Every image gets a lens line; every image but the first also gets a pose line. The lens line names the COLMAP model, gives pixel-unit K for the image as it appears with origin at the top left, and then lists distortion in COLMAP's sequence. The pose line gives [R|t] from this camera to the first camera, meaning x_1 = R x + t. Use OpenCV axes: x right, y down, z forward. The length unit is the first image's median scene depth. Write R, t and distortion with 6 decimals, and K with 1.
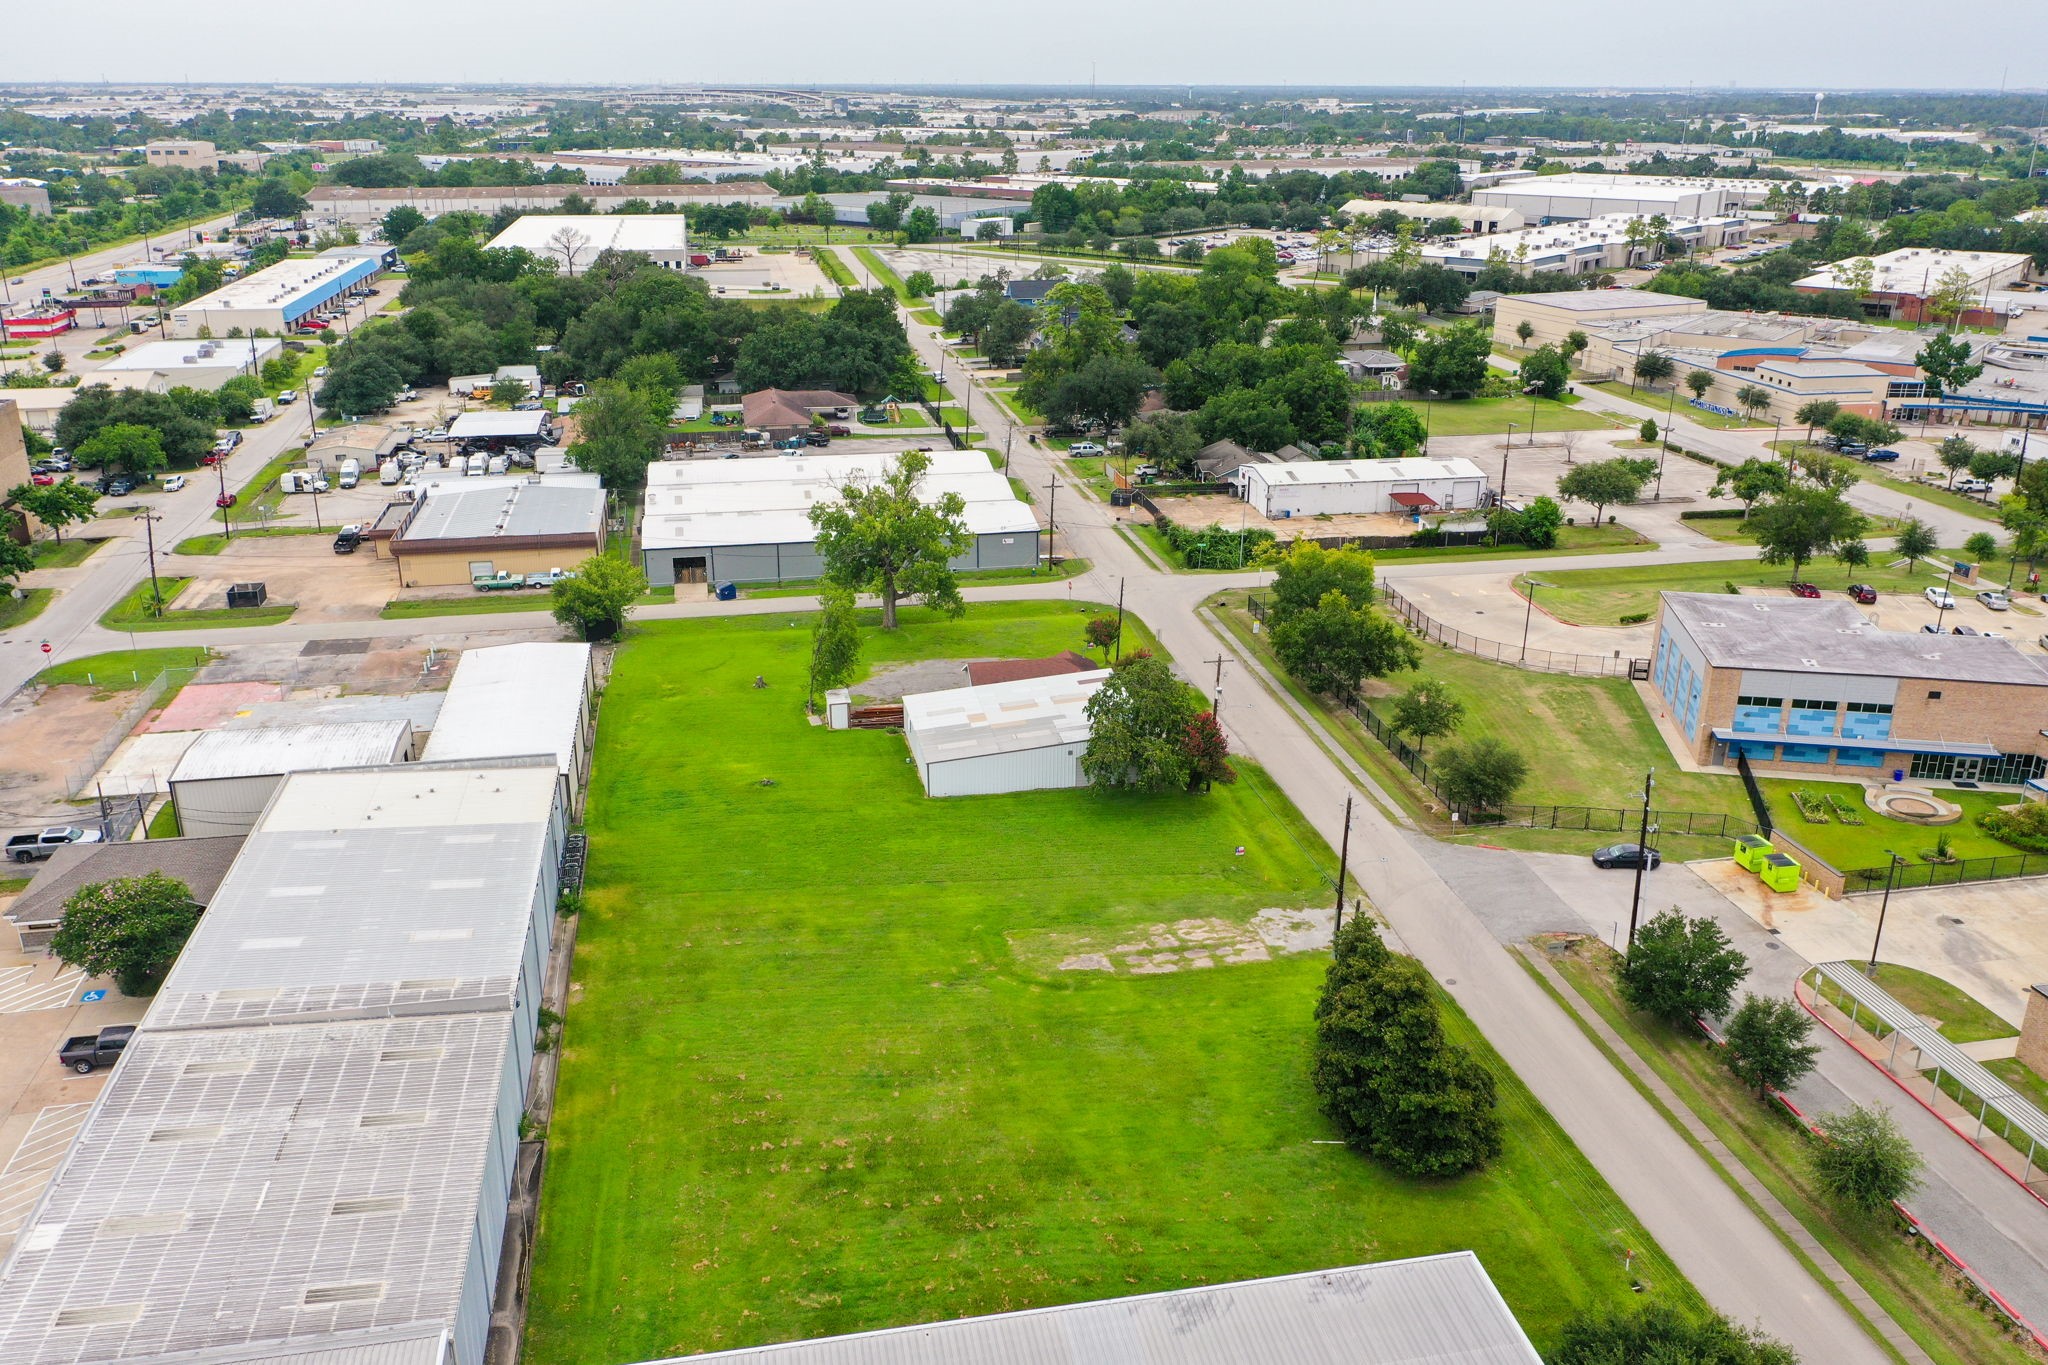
lens RADIAL K [[1609.4, 0, 1008.2], [0, 1609.4, 679.1], [0, 0, 1]] dist [0.002551, -0.003390]
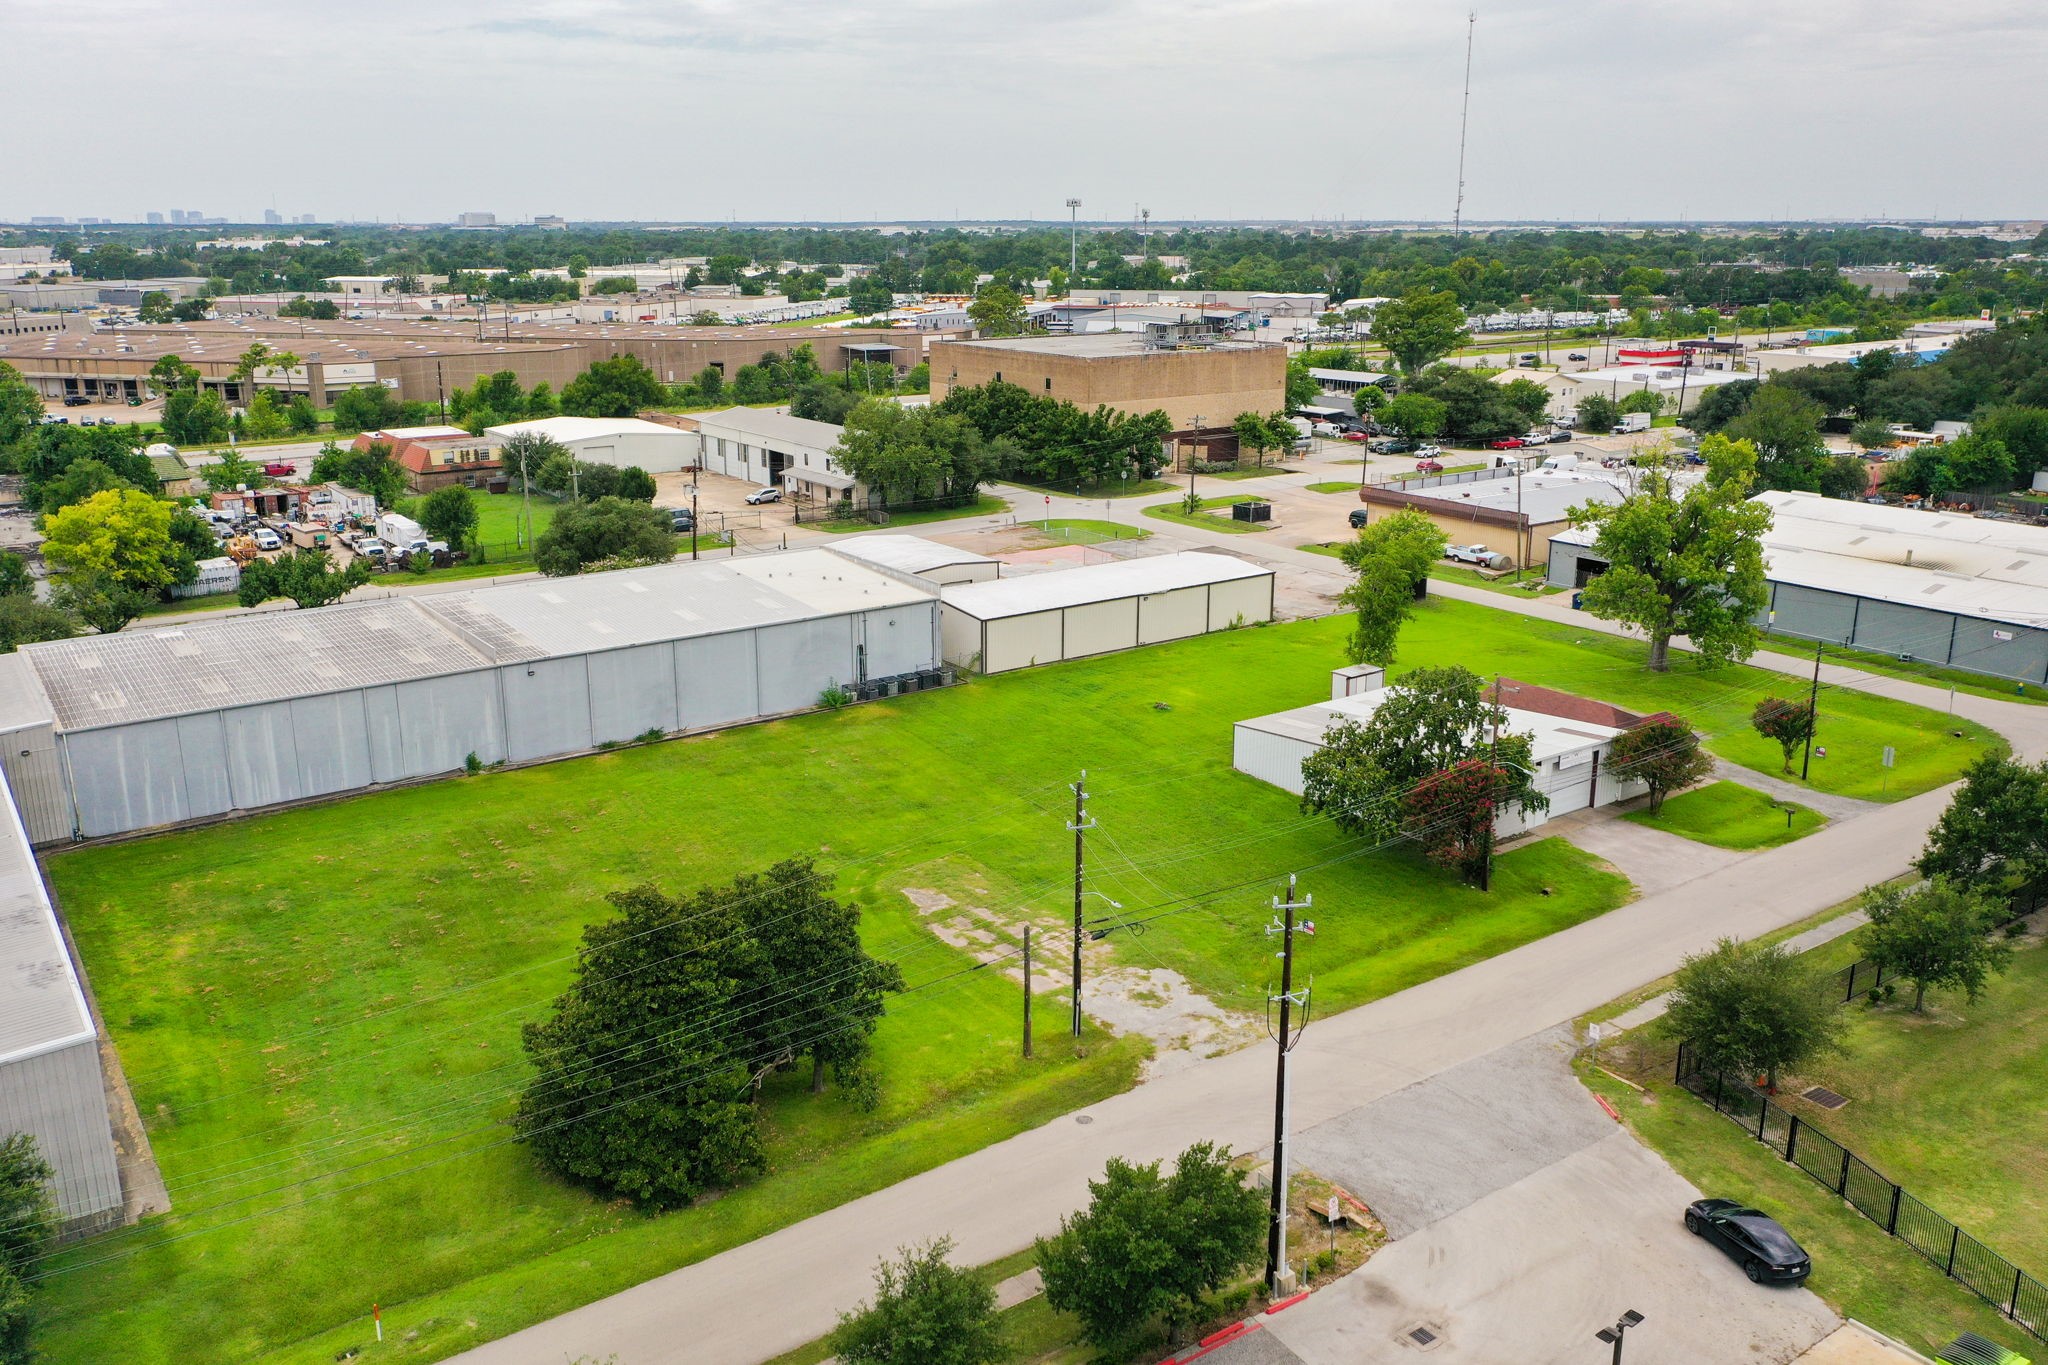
lens RADIAL K [[1624.1, 0, 1025.5], [0, 1624.1, 727.5], [0, 0, 1]] dist [0.001765, -0.000310]
pose [[0.420623, 0.267697, -0.866842, 0.621733], [-0.313123, 0.939600, 0.138227, -0.026209], [0.851487, 0.213287, 0.479039, 0.528646]]
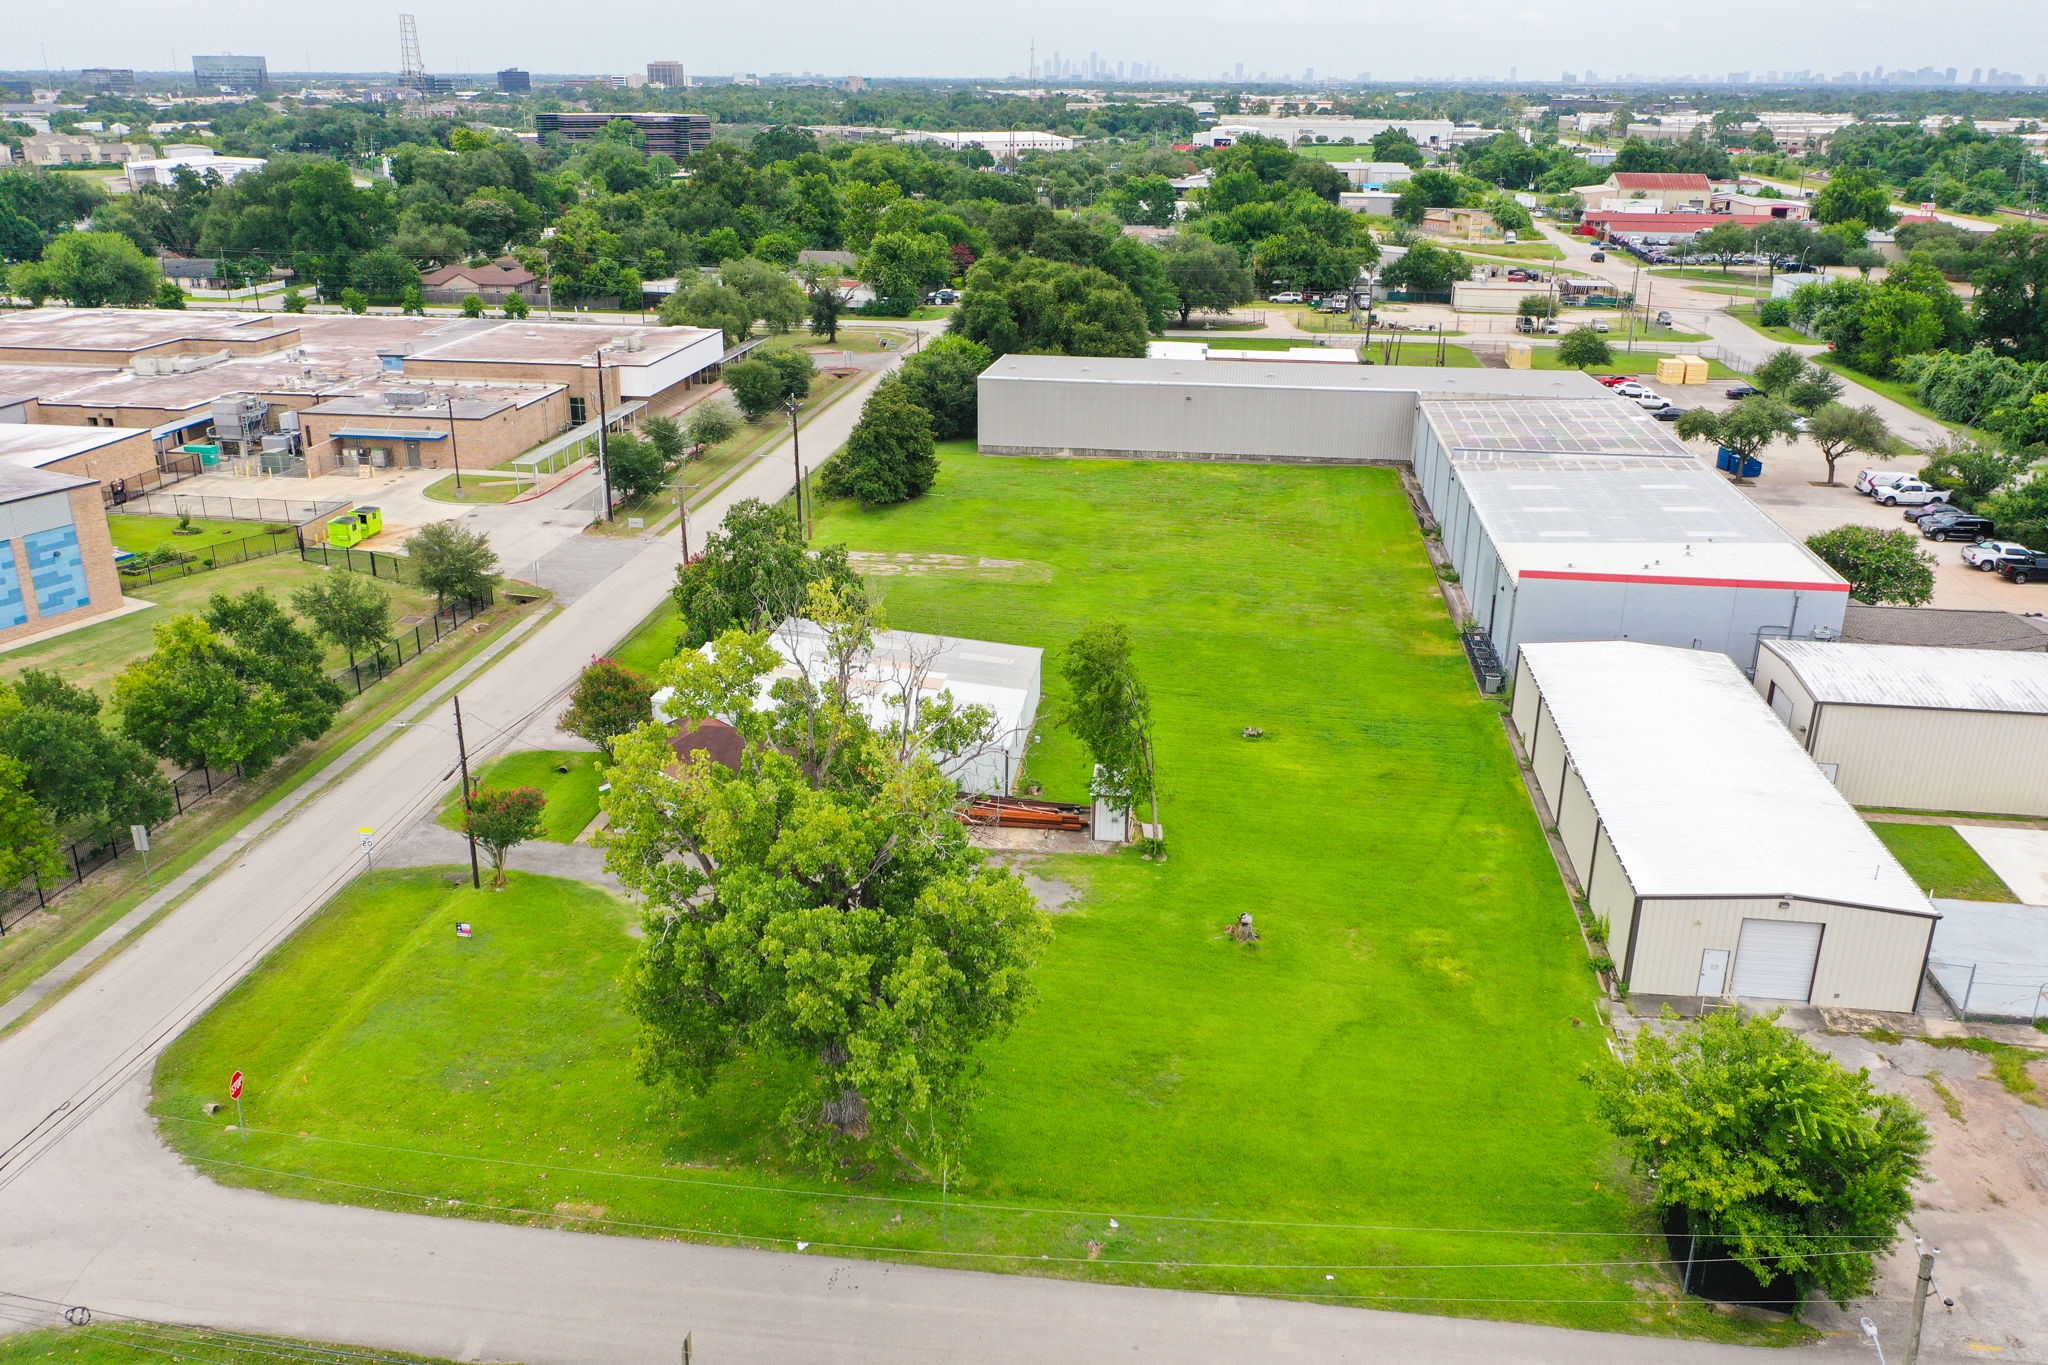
lens RADIAL K [[1609.4, 0, 1009.6], [0, 1609.4, 688.6], [0, 0, 1]] dist [0.002551, -0.003390]
pose [[-0.948072, -0.121105, 0.294096, -0.263089], [0.102576, 0.758838, 0.643151, -0.423235], [-0.301060, 0.639921, -0.707011, 1.569013]]
